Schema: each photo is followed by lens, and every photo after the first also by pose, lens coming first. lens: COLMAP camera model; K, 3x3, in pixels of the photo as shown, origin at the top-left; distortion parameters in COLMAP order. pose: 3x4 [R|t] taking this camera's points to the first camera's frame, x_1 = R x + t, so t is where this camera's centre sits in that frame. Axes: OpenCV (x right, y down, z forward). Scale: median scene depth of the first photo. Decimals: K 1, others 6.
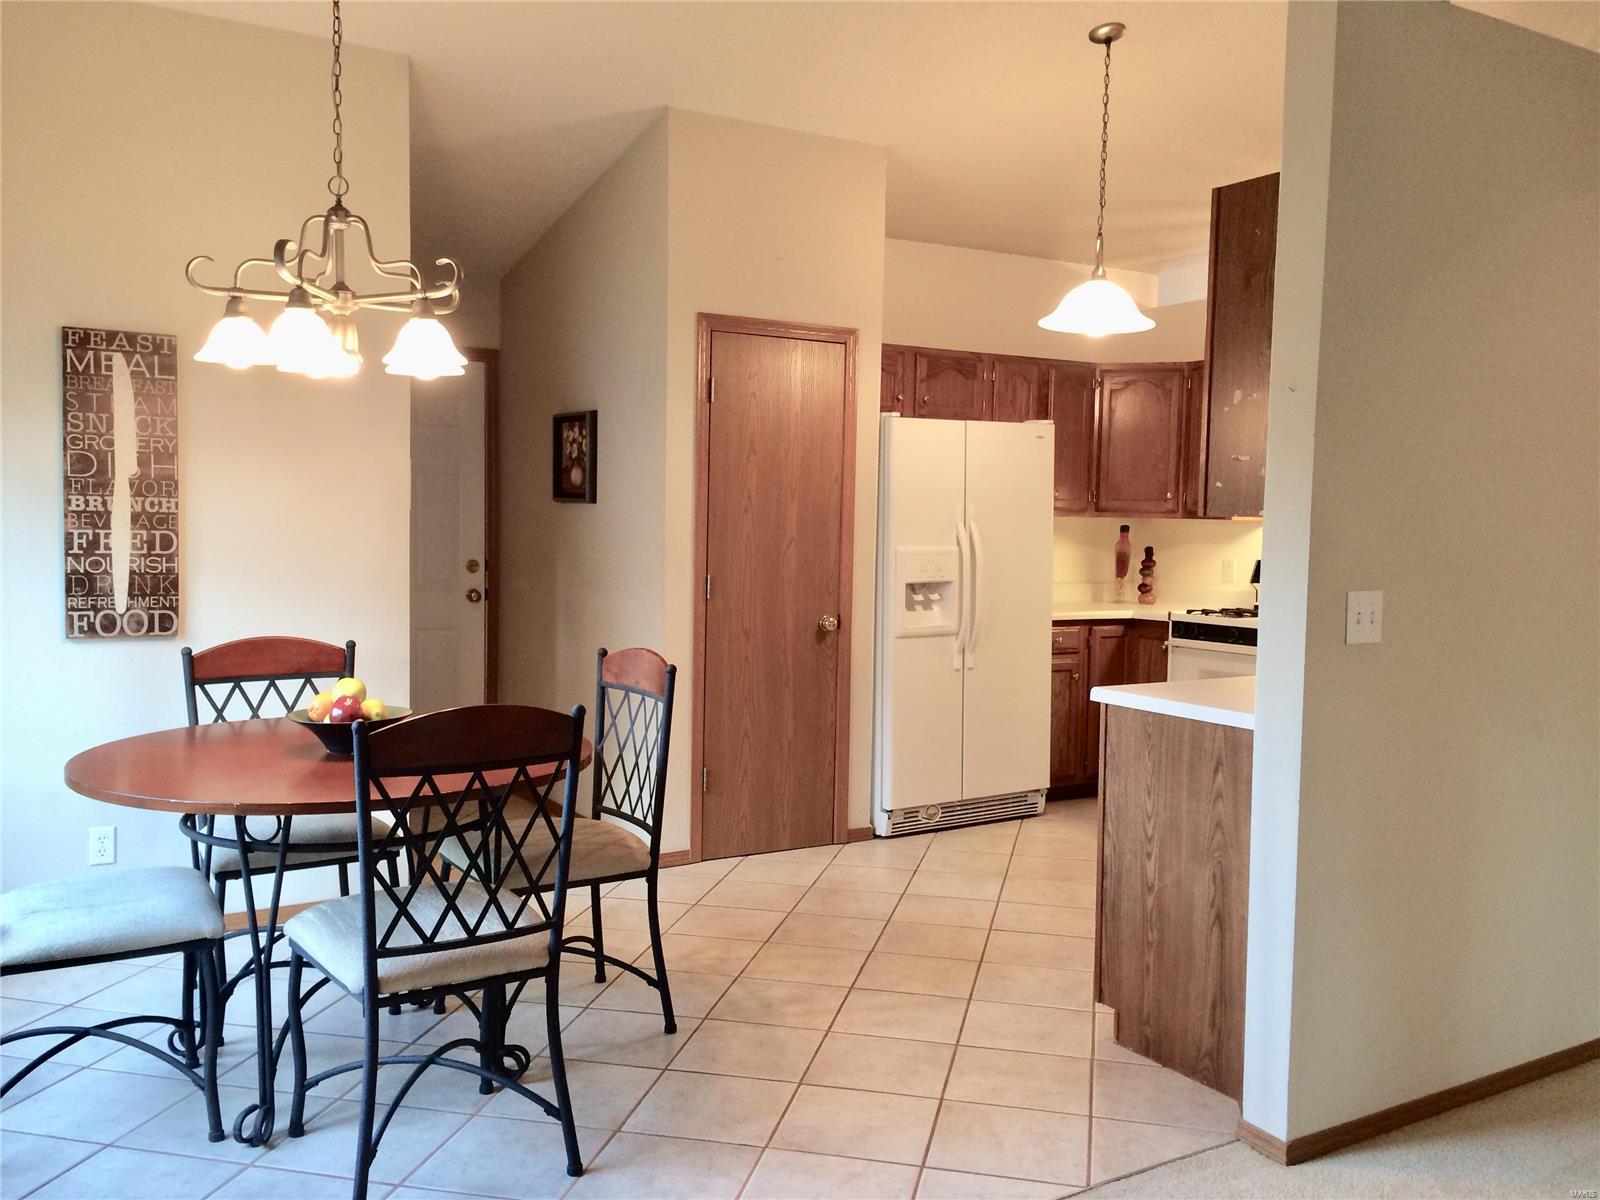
lens RADIAL K [[1348.5, 0, 780.9], [0, 1348.5, 600.7], [0, 0, 1]] dist [0.075572, -0.108480]
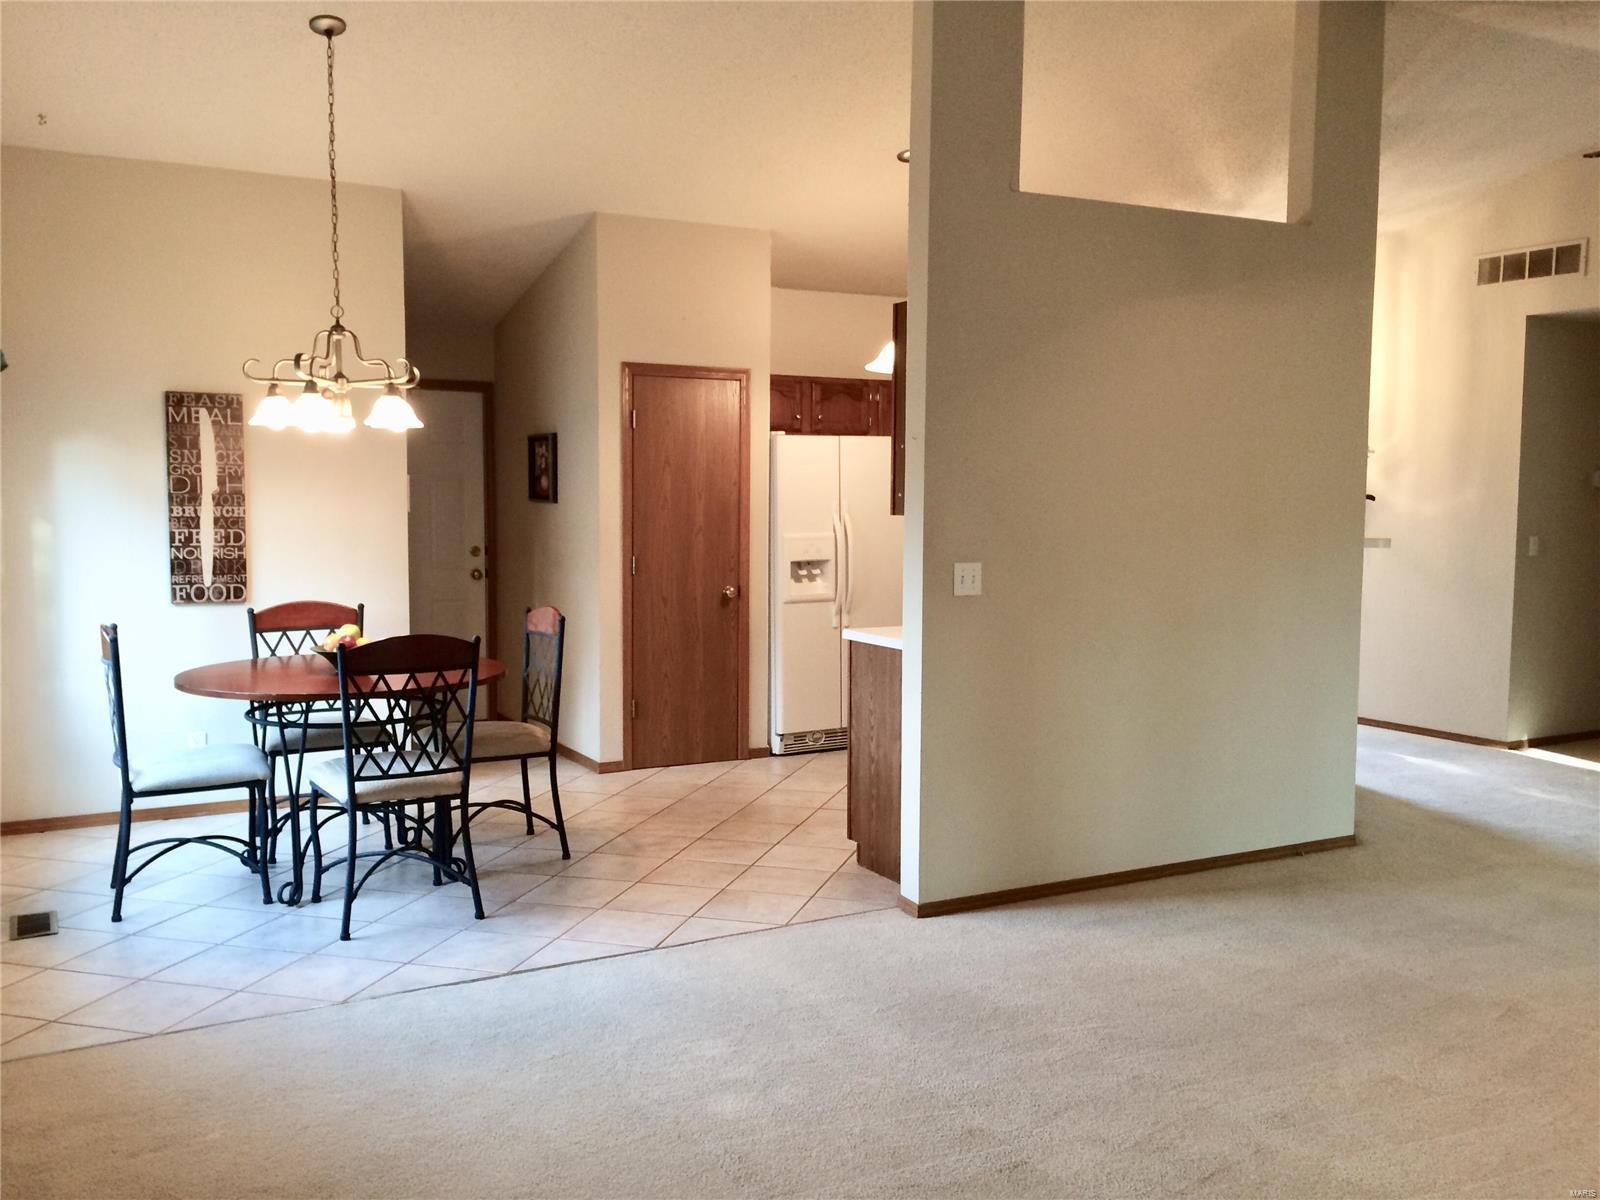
lens RADIAL K [[1348.5, 0, 780.9], [0, 1348.5, 600.7], [0, 0, 1]] dist [0.075572, -0.108480]
pose [[0.998397, -0.007696, -0.056076, 0.222533], [0.008468, 0.999872, 0.013554, 0.010650], [0.055965, -0.014007, 0.998334, -0.445419]]
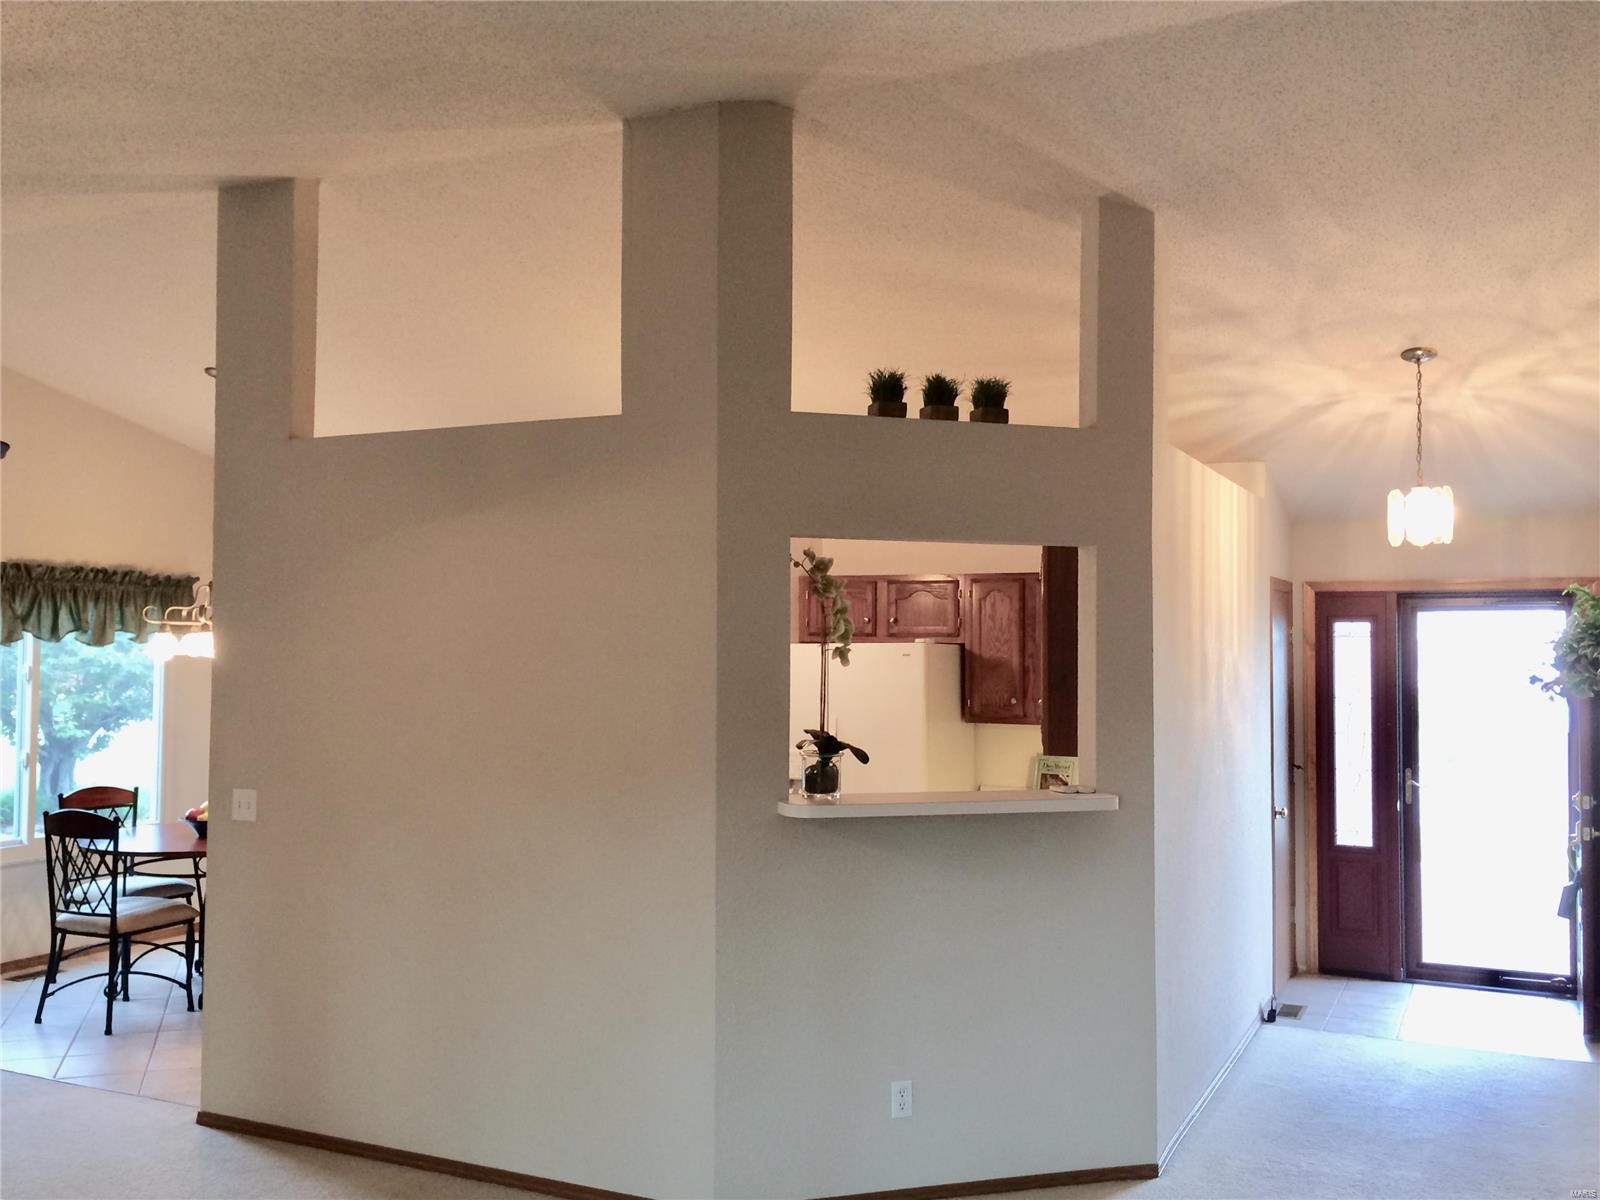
lens RADIAL K [[1348.5, 0, 780.9], [0, 1348.5, 600.7], [0, 0, 1]] dist [0.075572, -0.108480]
pose [[0.556463, -0.048896, -0.829432, 1.654038], [-0.048998, 0.994598, -0.091505, -0.088222], [0.829426, 0.091560, 0.551062, 0.445009]]
